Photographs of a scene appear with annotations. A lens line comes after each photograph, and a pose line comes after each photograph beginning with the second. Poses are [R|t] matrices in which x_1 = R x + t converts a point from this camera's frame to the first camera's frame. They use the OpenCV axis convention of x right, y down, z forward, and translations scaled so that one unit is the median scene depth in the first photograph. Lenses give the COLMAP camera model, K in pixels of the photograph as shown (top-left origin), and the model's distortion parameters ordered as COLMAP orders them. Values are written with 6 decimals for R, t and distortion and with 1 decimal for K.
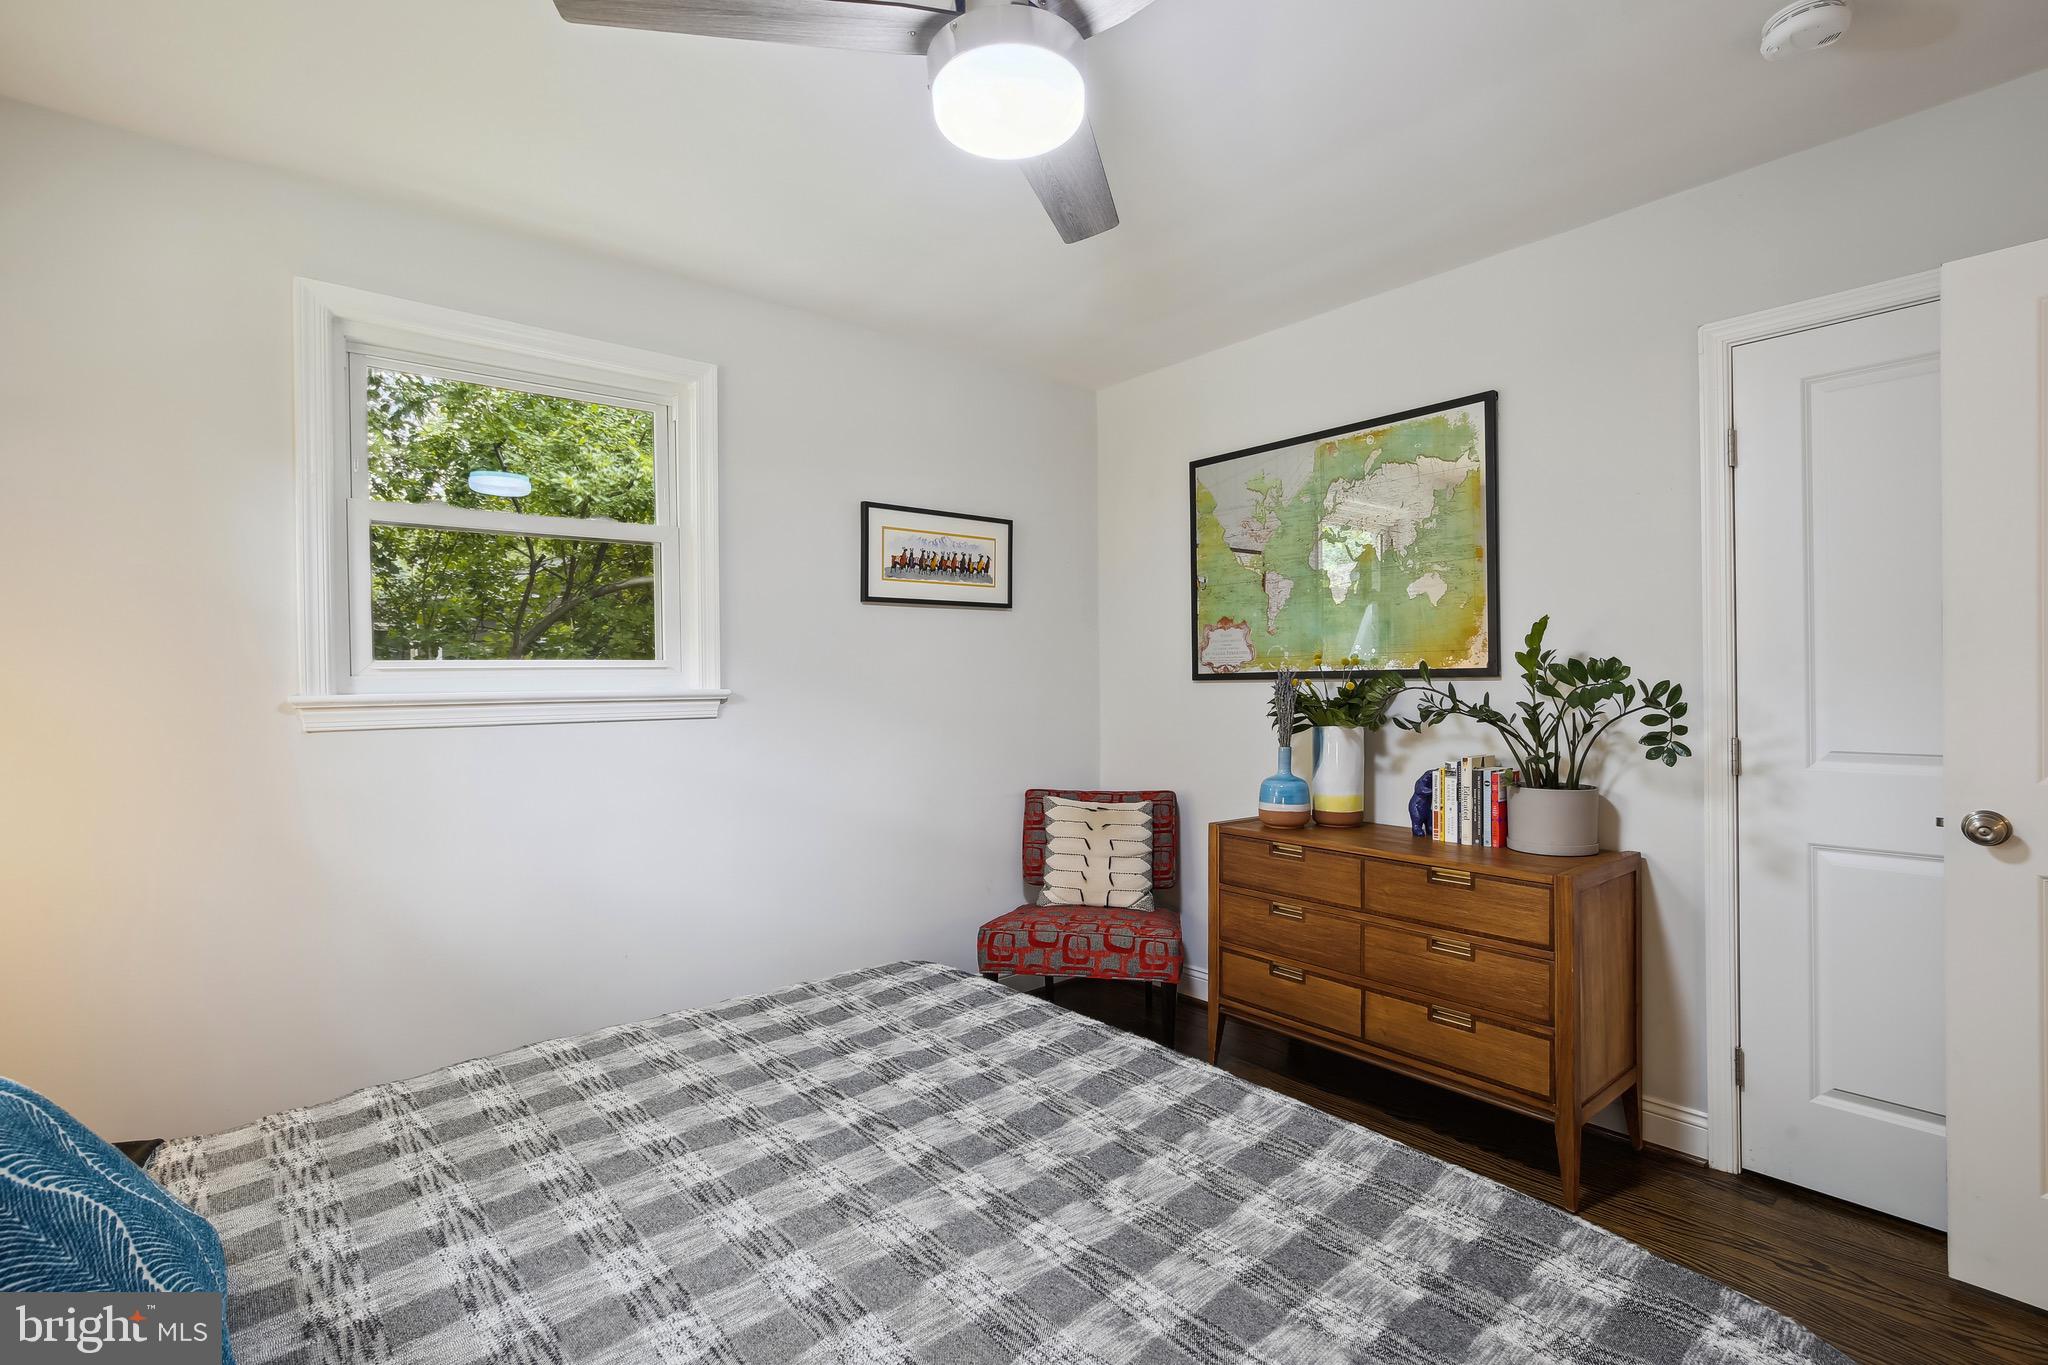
lens RADIAL K [[955.8, 0, 1019.5], [0, 955.8, 680.5], [0, 0, 1]] dist [-0.013396, 0.000157]
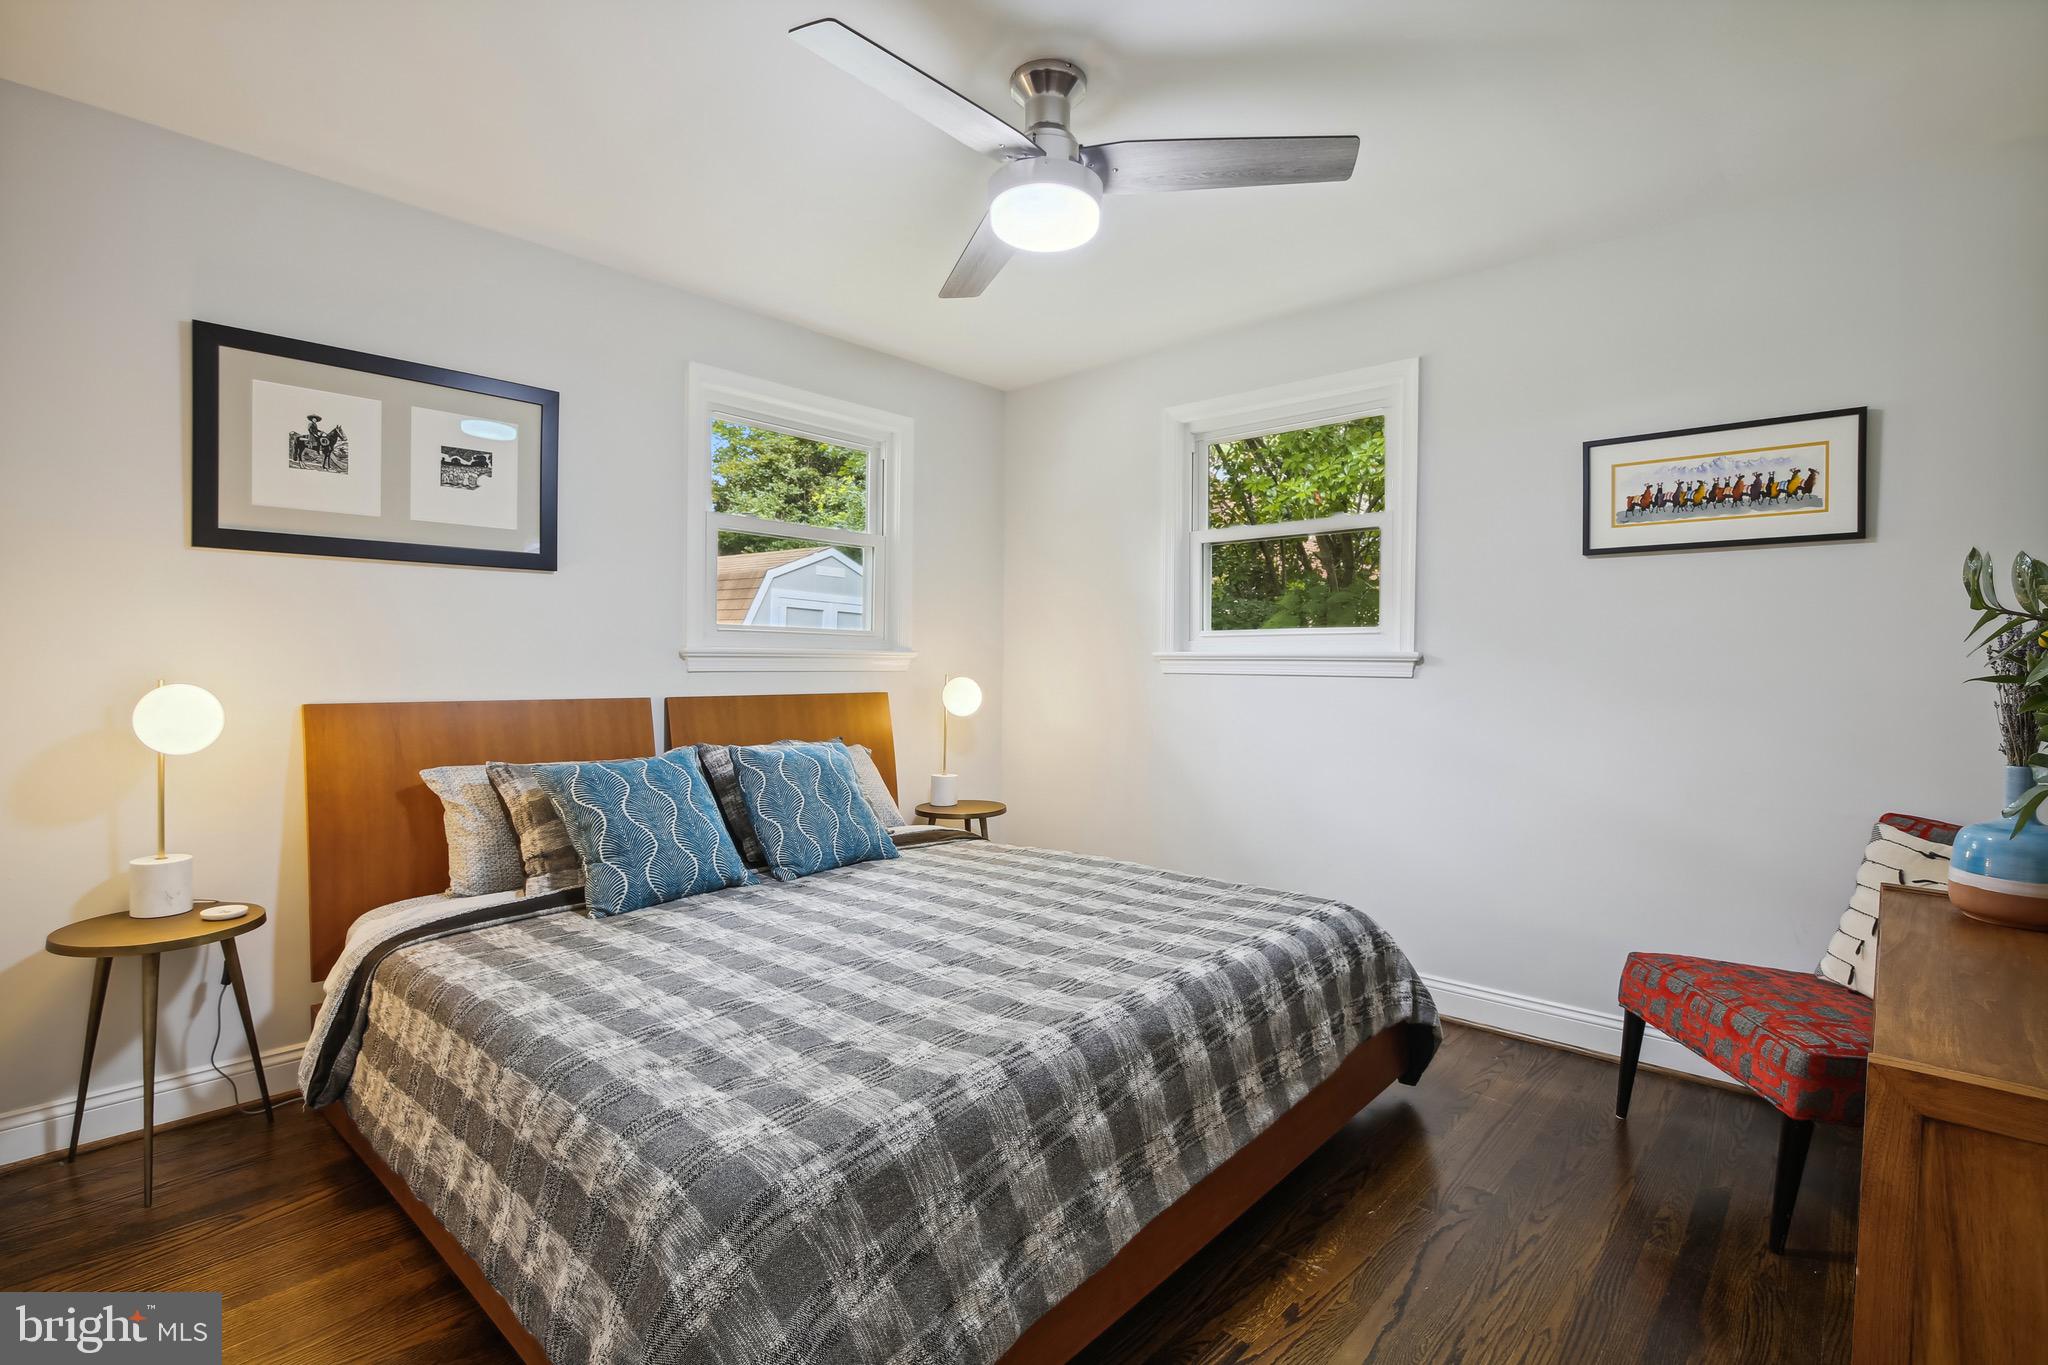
lens RADIAL K [[955.8, 0, 1019.5], [0, 955.8, 680.5], [0, 0, 1]] dist [-0.013396, 0.000157]
pose [[0.116386, 0.031810, -0.992694, 0.865742], [-0.013524, 0.999445, 0.030441, 0.017589], [0.993112, 0.009882, 0.116752, 0.500050]]
